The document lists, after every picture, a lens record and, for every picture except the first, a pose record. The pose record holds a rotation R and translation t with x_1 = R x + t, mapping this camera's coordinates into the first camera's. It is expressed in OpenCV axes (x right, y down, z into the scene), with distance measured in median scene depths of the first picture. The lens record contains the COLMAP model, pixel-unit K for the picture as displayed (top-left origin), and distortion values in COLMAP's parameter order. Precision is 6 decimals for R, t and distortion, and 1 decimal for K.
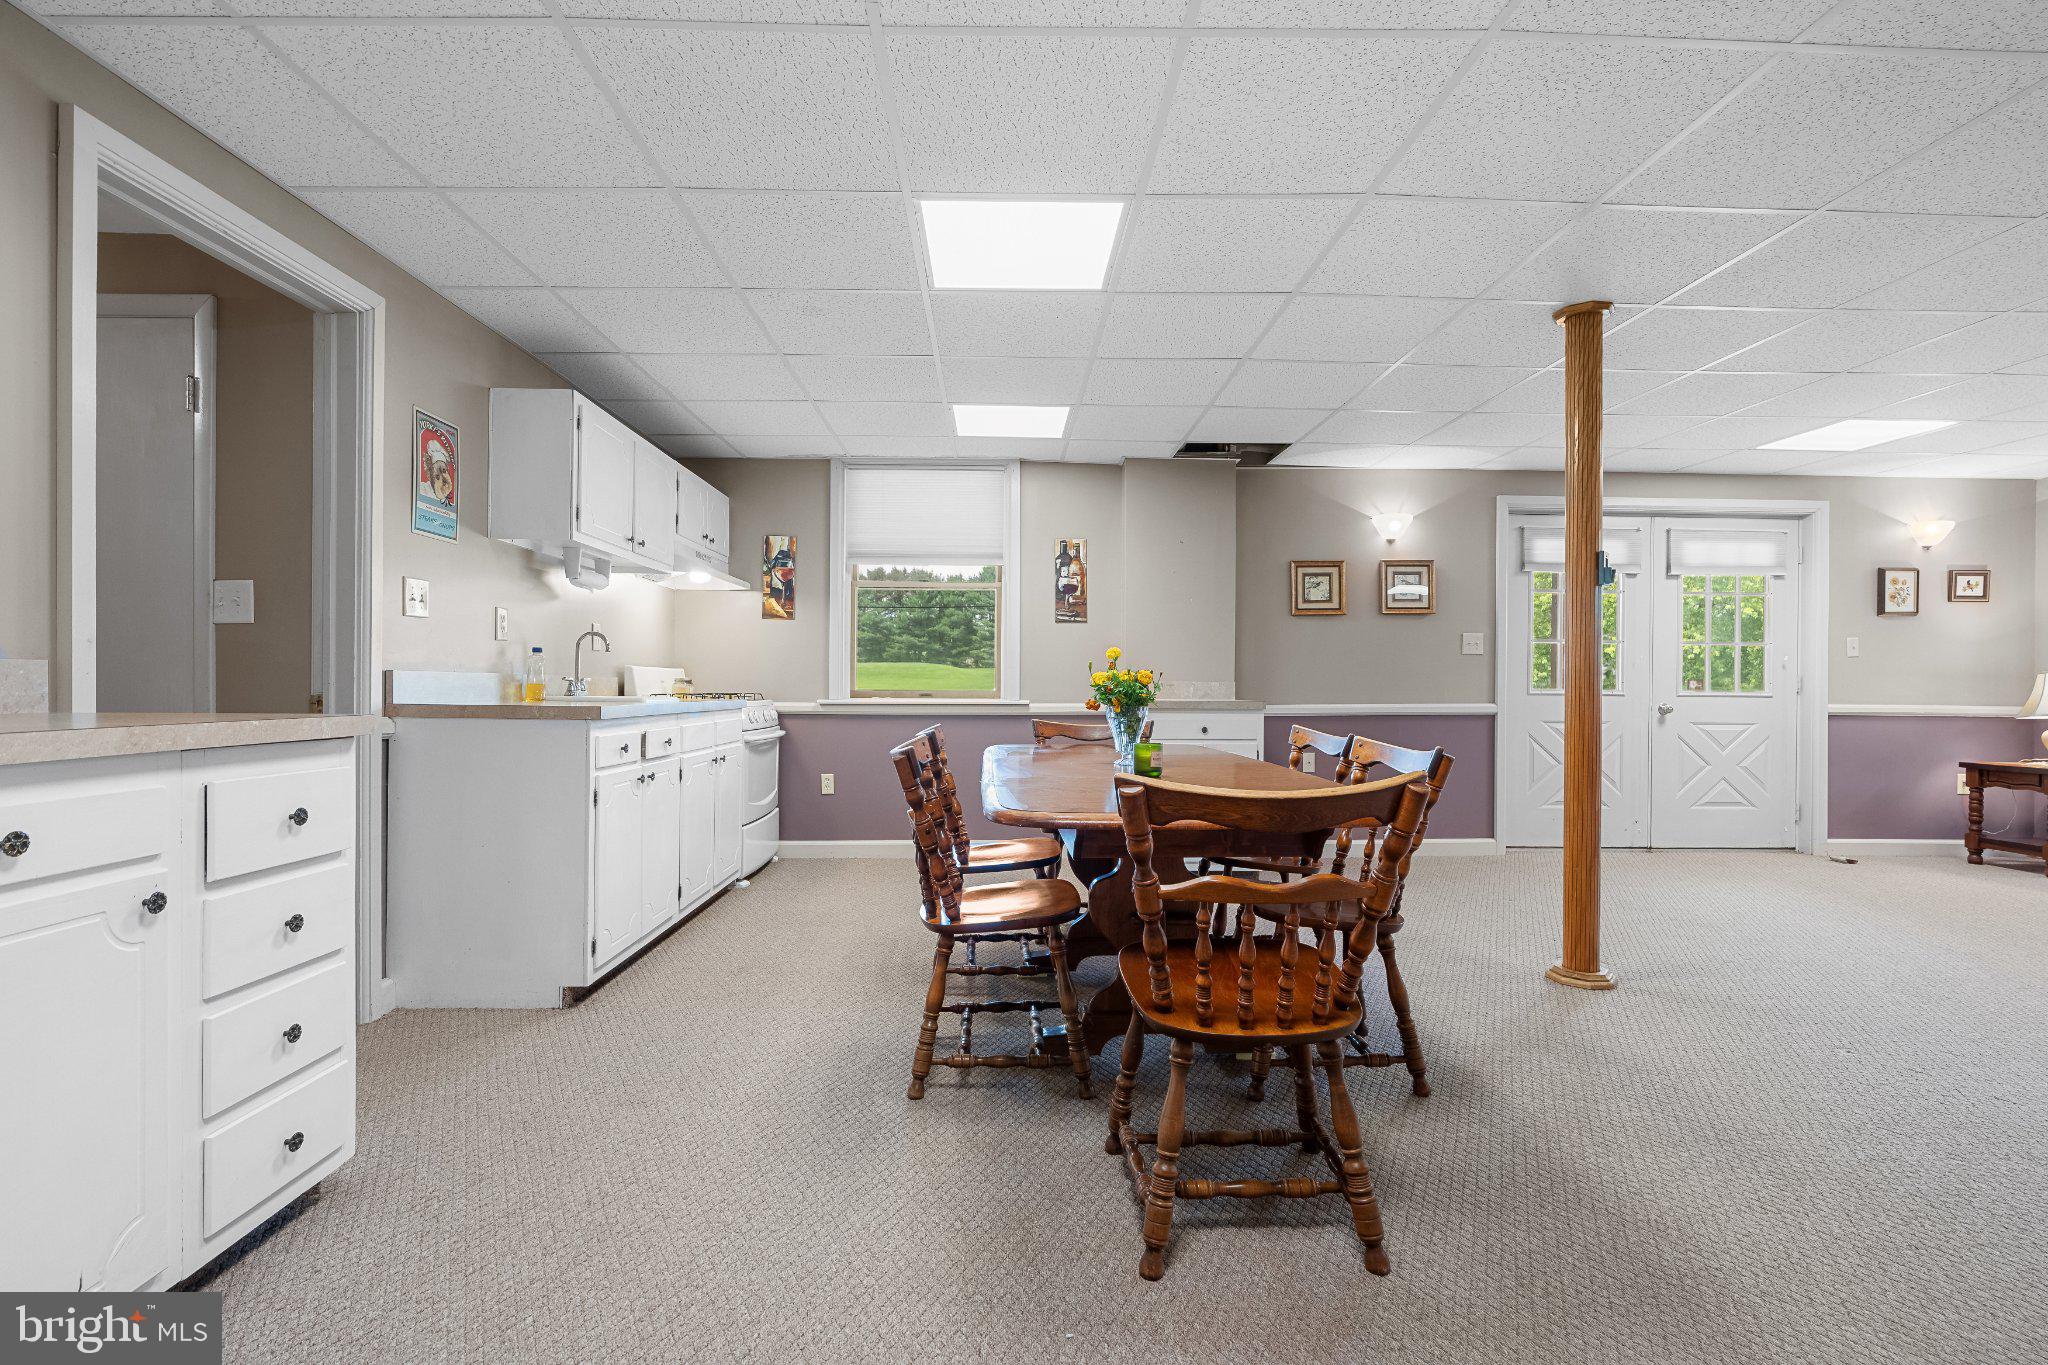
lens RADIAL K [[932.2, 0, 1039.4], [0, 932.2, 682.5], [0, 0, 1]] dist [-0.006202, 0.000877]
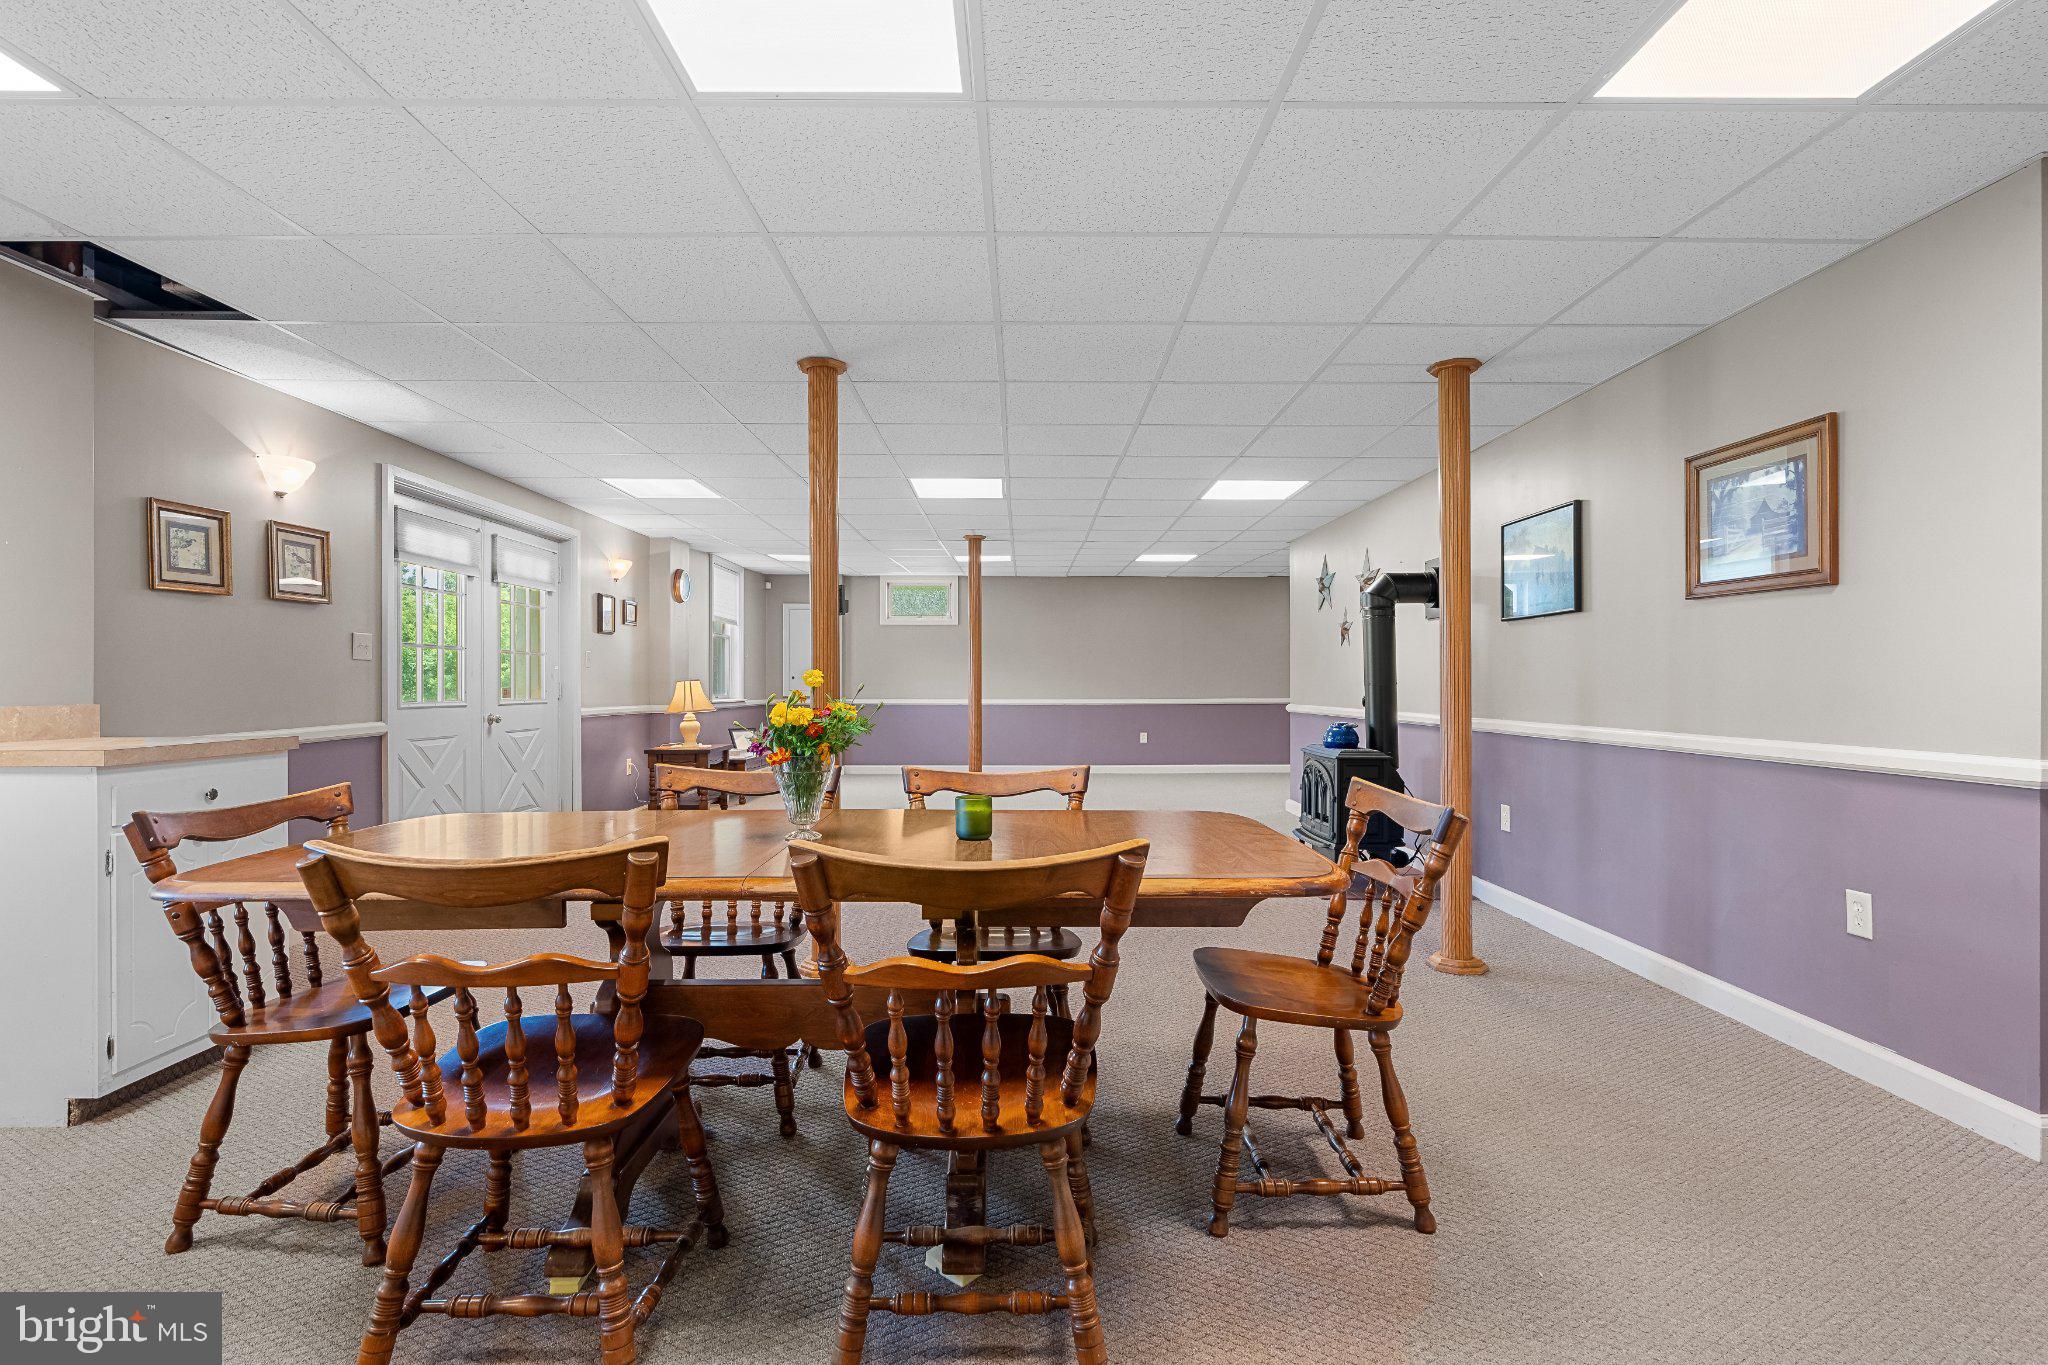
lens RADIAL K [[963.6, 0, 1026.1], [0, 963.6, 684.7], [0, 0, 1]] dist [-0.001000, 0.000169]
pose [[0.033490, -0.008052, 0.999407, -0.324164], [0.001914, 0.999966, 0.007993, -0.014683], [-0.999437, 0.001646, 0.033504, 0.419530]]
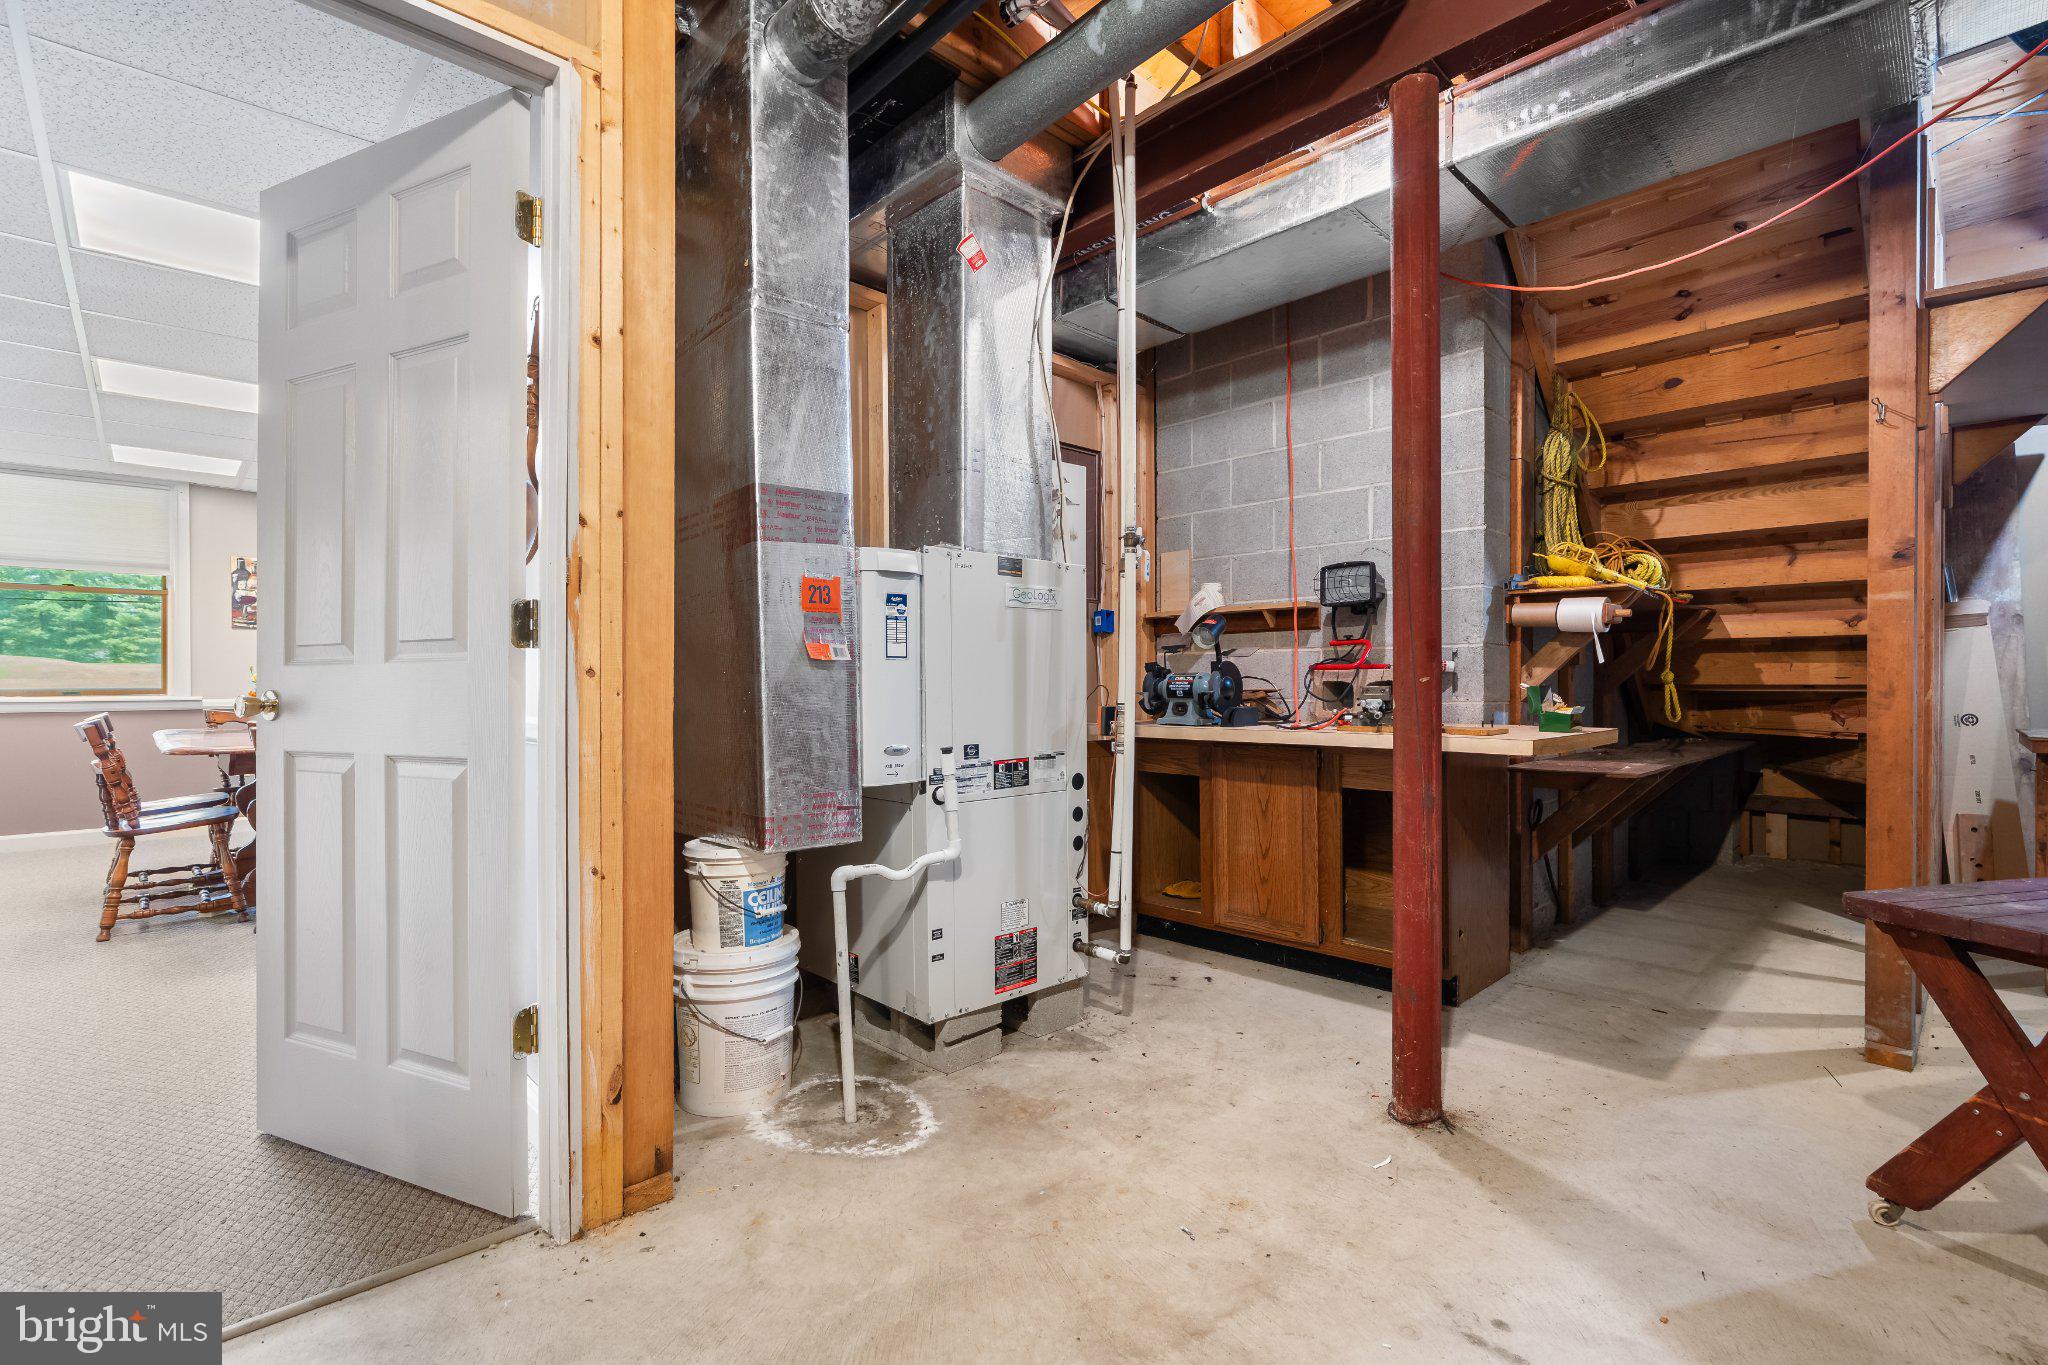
lens RADIAL K [[932.2, 0, 1038.8], [0, 932.2, 684.9], [0, 0, 1]] dist [-0.006202, 0.000877]
pose [[0.753977, -0.007240, 0.656861, 0.014738], [0.004404, 0.999972, 0.005967, 0.002502], [-0.656886, -0.001606, 0.753988, -0.508039]]
